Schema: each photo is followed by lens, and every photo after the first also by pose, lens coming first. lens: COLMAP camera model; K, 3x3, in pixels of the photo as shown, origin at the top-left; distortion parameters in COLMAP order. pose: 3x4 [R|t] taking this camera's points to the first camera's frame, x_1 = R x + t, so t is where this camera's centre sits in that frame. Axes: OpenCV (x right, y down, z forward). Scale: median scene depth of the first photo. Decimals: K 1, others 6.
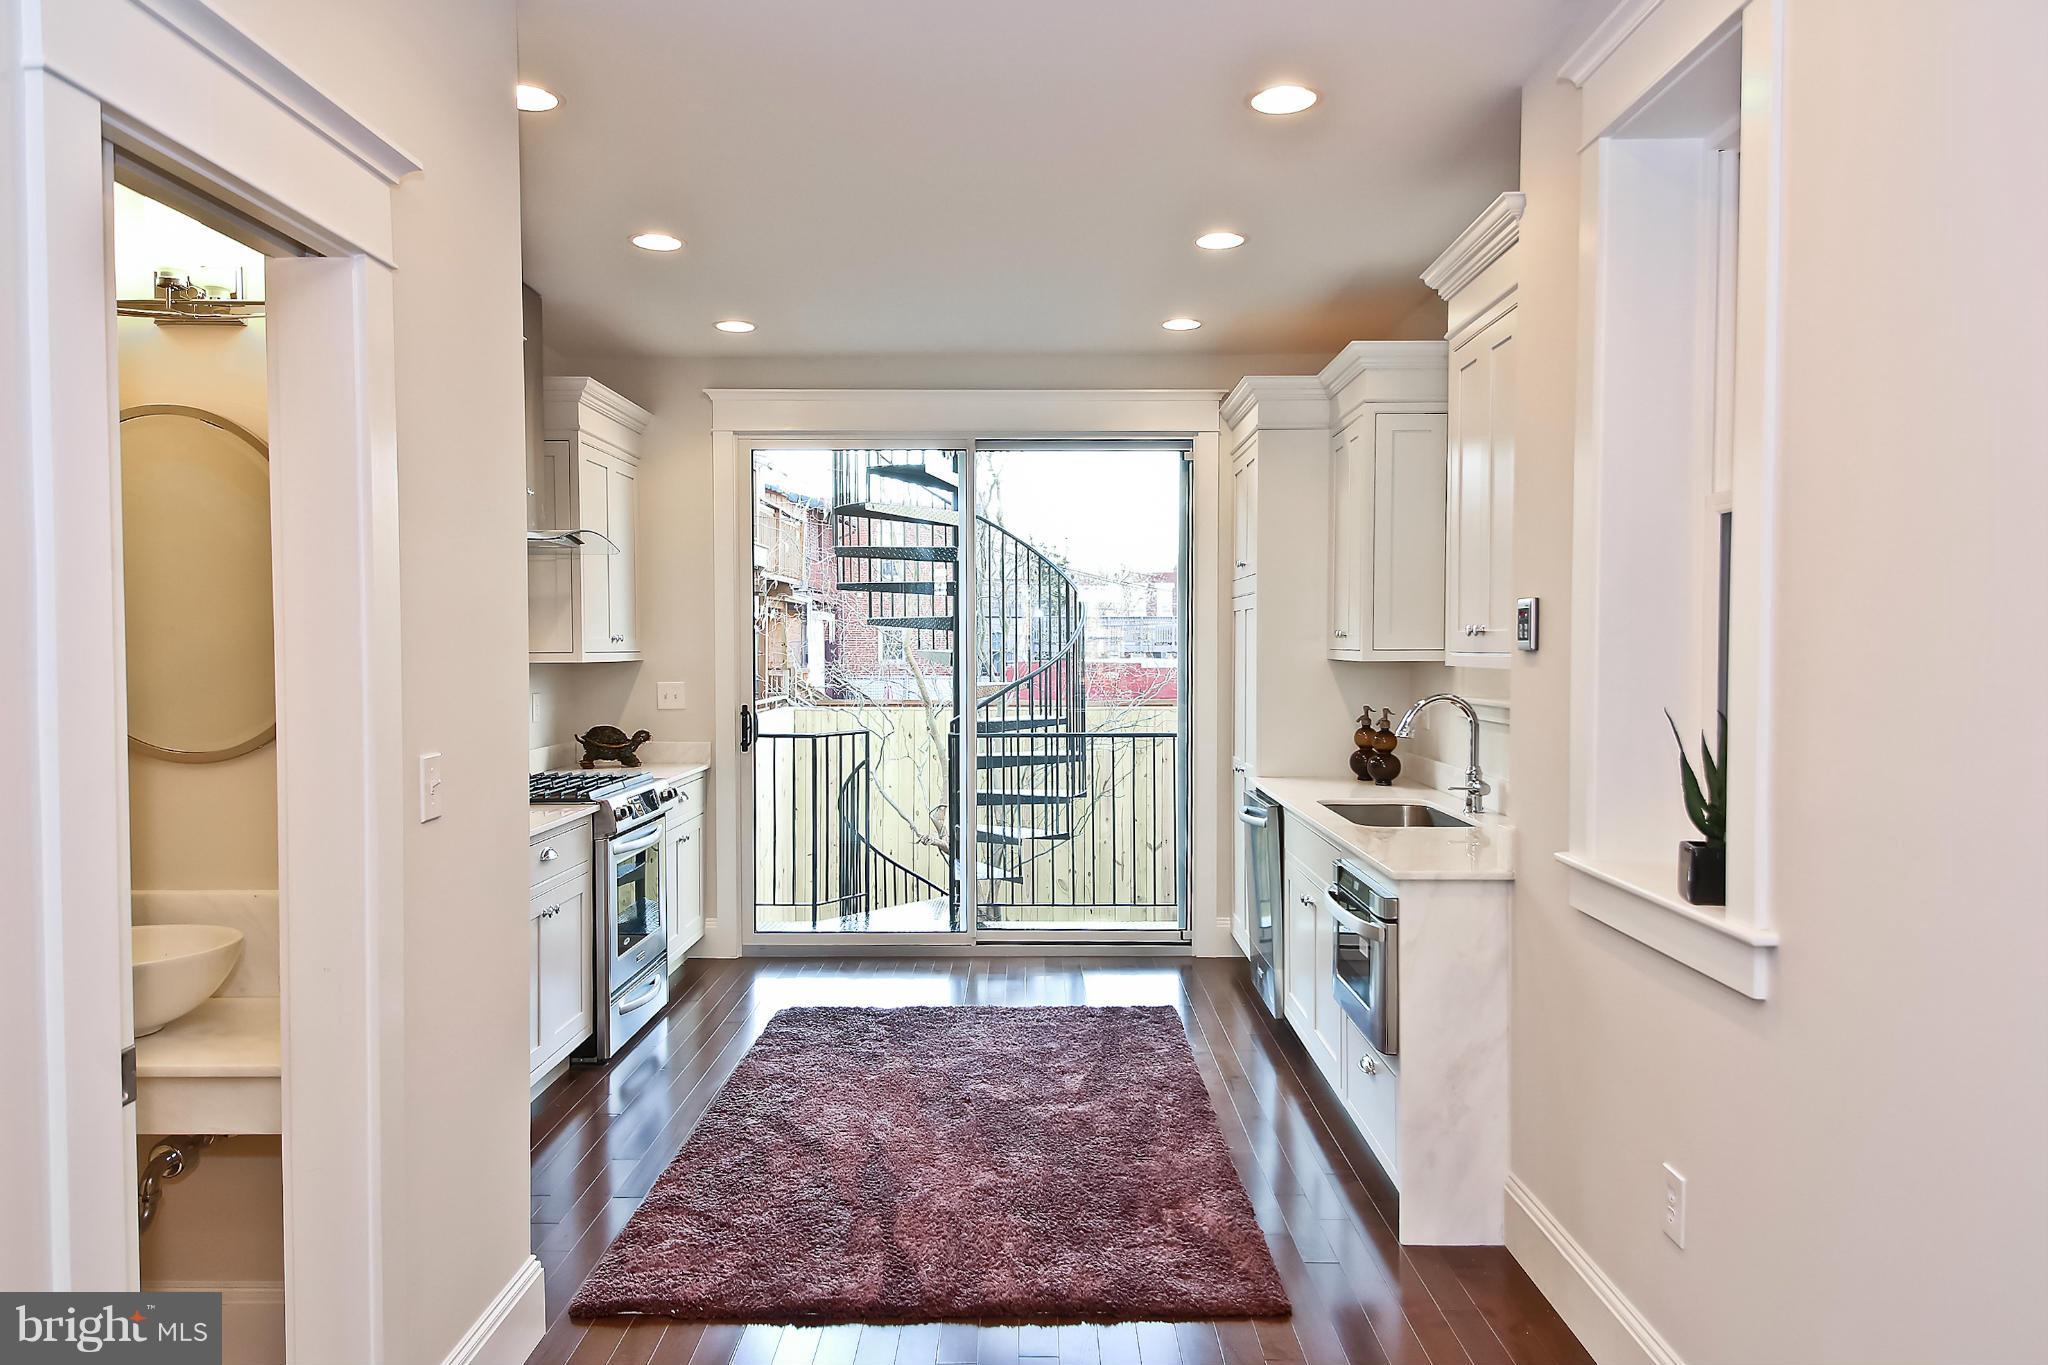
lens RADIAL K [[1372.9, 0, 1023.8], [0, 1372.9, 693.5], [0, 0, 1]] dist [0.087489, 0.000377]
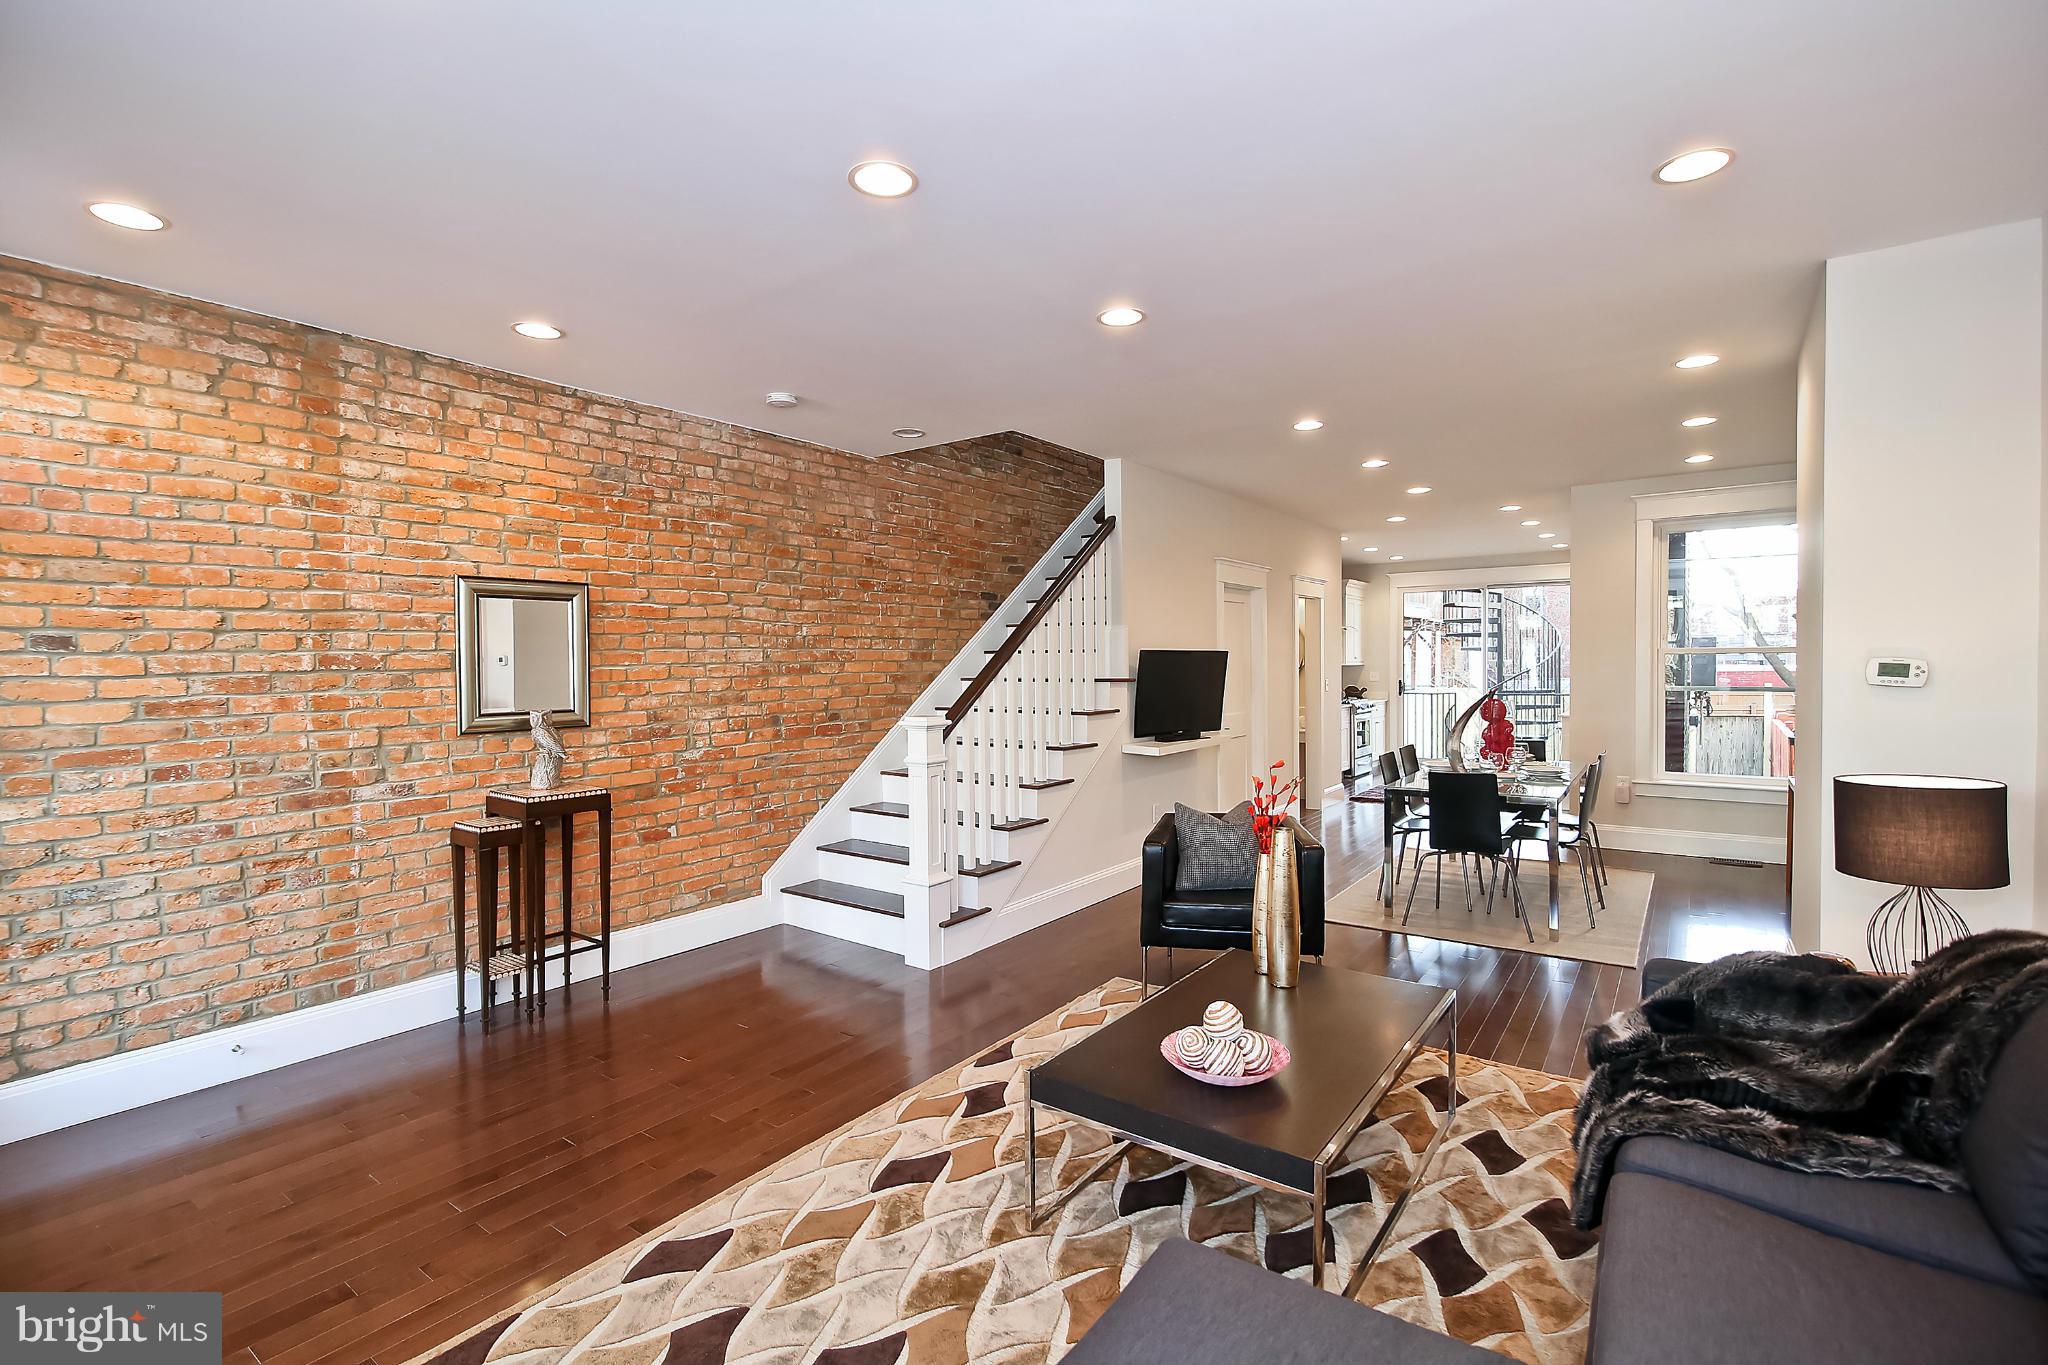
lens RADIAL K [[924.5, 0, 1035.8], [0, 924.5, 686.3], [0, 0, 1]] dist [0.010648, -0.007435]
pose [[0.815570, 0.007671, -0.578607, 0.322014], [-0.010846, 0.999939, -0.002031, 0.036617], [0.578556, 0.007932, 0.815604, -1.118932]]
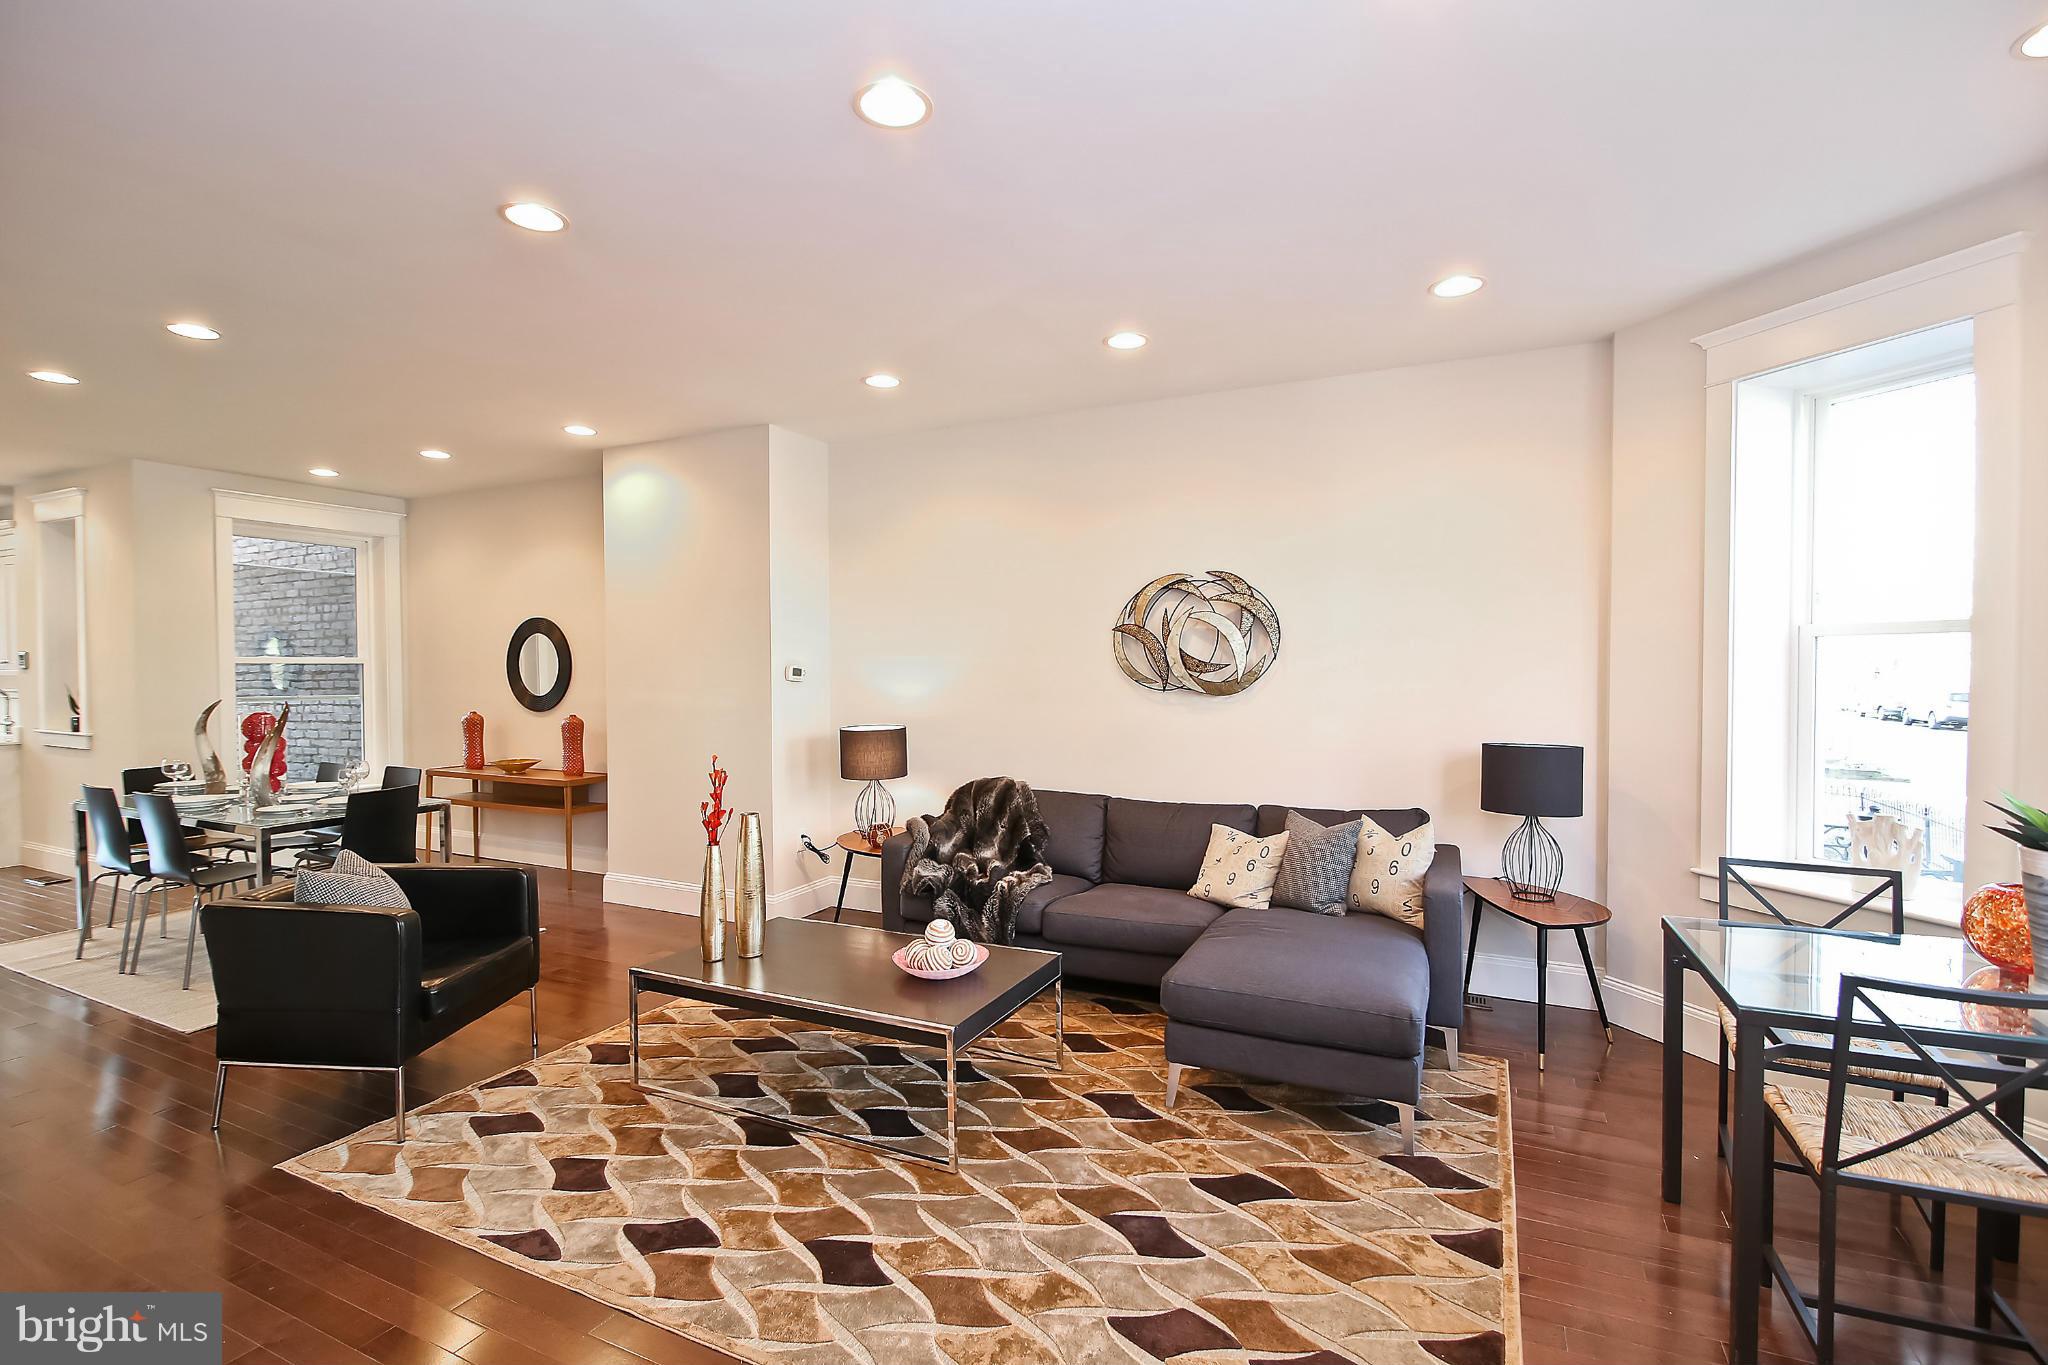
lens RADIAL K [[924.5, 0, 1020.6], [0, 924.5, 688.1], [0, 0, 1]] dist [0.010648, -0.007435]
pose [[0.433521, -0.023875, 0.900827, -0.287176], [0.034515, 0.999355, 0.009876, 0.036825], [-0.900482, 0.026810, 0.434065, -1.020515]]
